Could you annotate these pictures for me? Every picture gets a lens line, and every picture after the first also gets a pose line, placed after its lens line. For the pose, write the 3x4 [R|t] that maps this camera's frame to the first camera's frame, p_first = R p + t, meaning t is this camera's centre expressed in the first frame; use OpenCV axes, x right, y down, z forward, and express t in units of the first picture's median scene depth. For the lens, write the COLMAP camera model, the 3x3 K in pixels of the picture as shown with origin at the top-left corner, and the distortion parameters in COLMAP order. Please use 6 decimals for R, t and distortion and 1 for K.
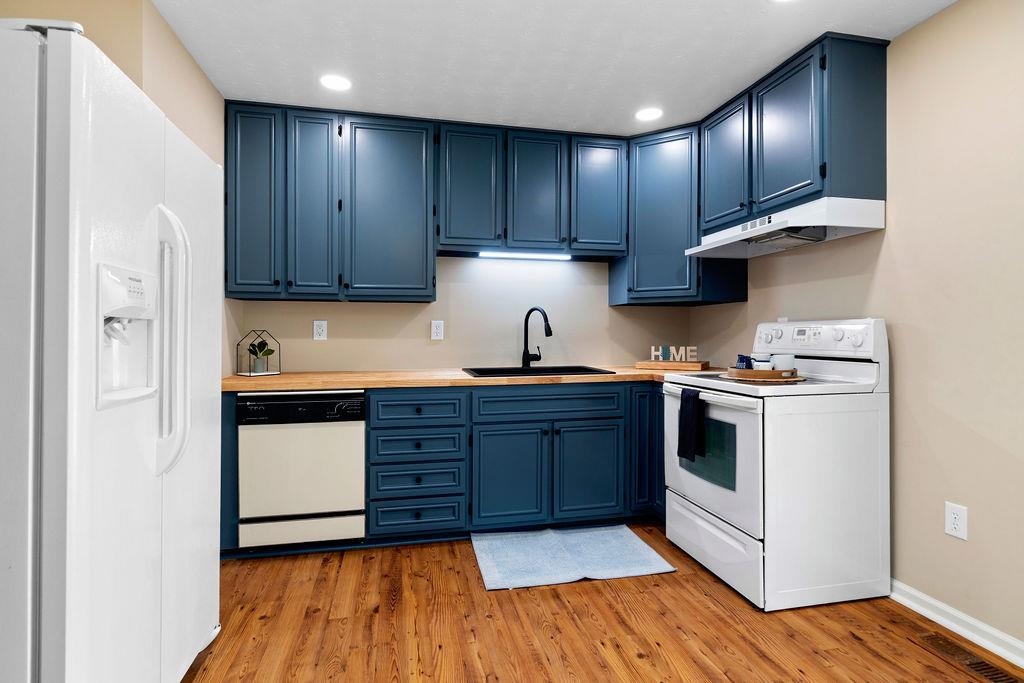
lens RADIAL K [[535.2, 0, 515.5], [0, 535.2, 331.6], [0, 0, 1]] dist [-0.001603, 0.000735]
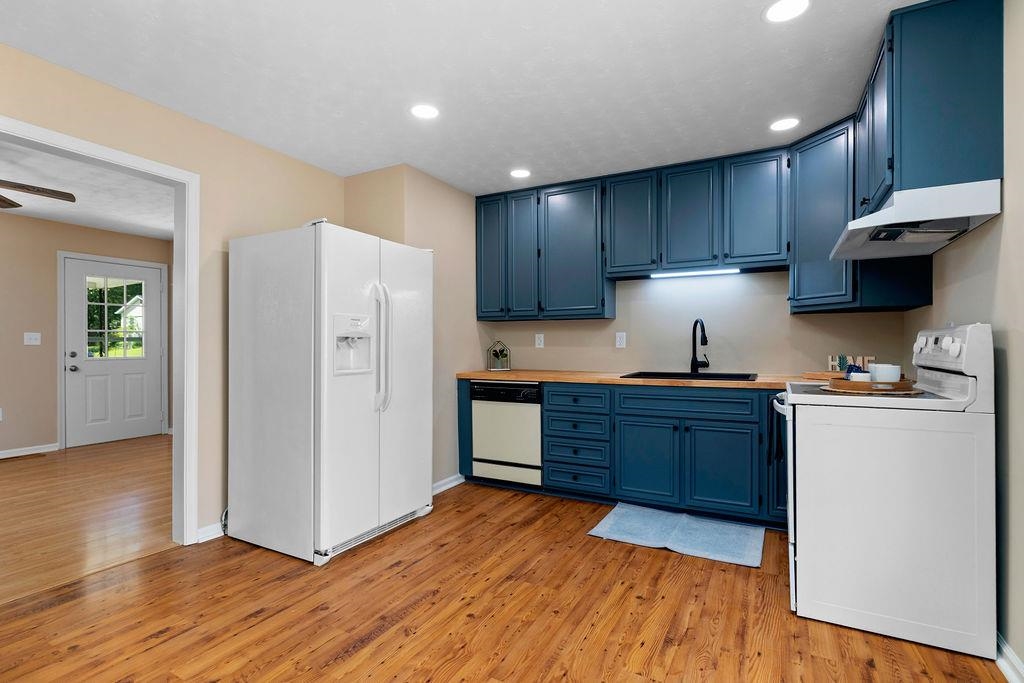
lens RADIAL K [[523.9, 0, 512.0], [0, 523.9, 341.5], [0, 0, 1]] dist [0.001031, 0.000064]
pose [[0.737247, -0.004373, -0.675609, 0.588471], [0.005270, 0.999986, -0.000722, -0.000286], [0.675602, -0.003028, 0.737260, -0.080368]]
